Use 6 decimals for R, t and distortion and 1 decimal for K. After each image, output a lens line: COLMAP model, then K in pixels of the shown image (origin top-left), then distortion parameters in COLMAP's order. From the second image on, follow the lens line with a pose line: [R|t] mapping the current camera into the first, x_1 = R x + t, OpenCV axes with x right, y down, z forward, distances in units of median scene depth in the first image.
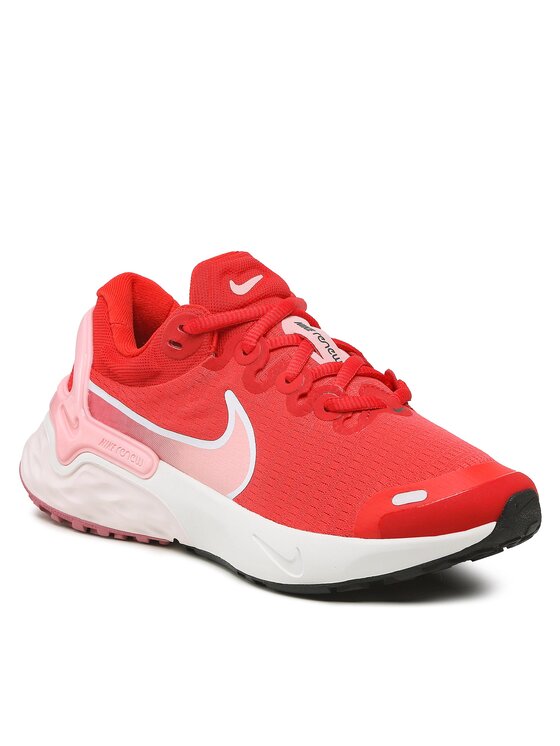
lens RADIAL K [[2199.1, 0, 280.0], [0, 2199.1, 373.0], [0, 0, 1]] dist [0.124474, 0.410709]
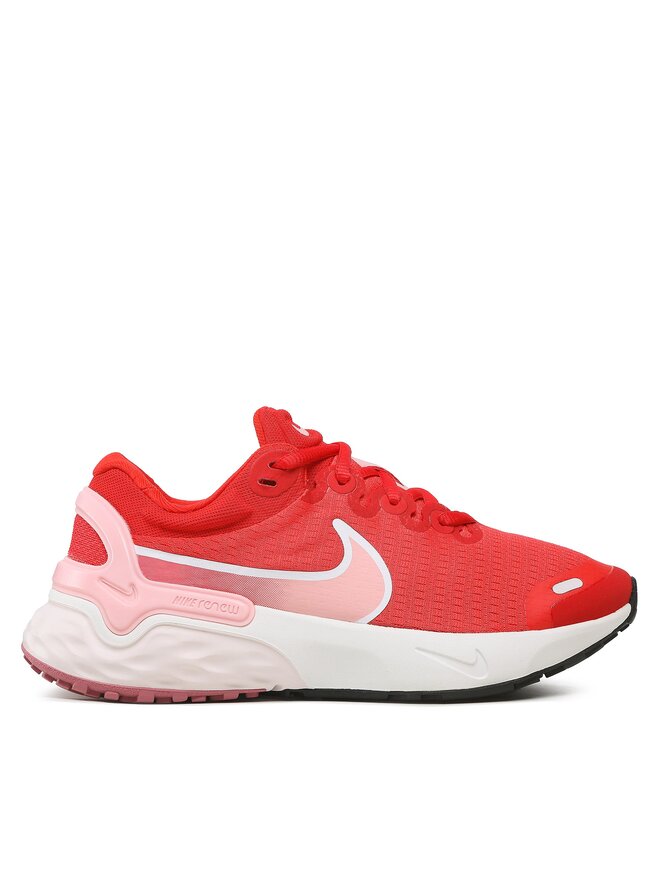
lens RADIAL K [[1434.6, 0, 330.0], [0, 1434.6, 440.0], [0, 0, 1]] dist [0.002998, -0.020605]
pose [[0.854384, -0.034501, 0.518496, -0.358303], [0.144665, 0.974140, -0.173561, 0.084684], [-0.499100, 0.223295, 0.837280, 0.441962]]
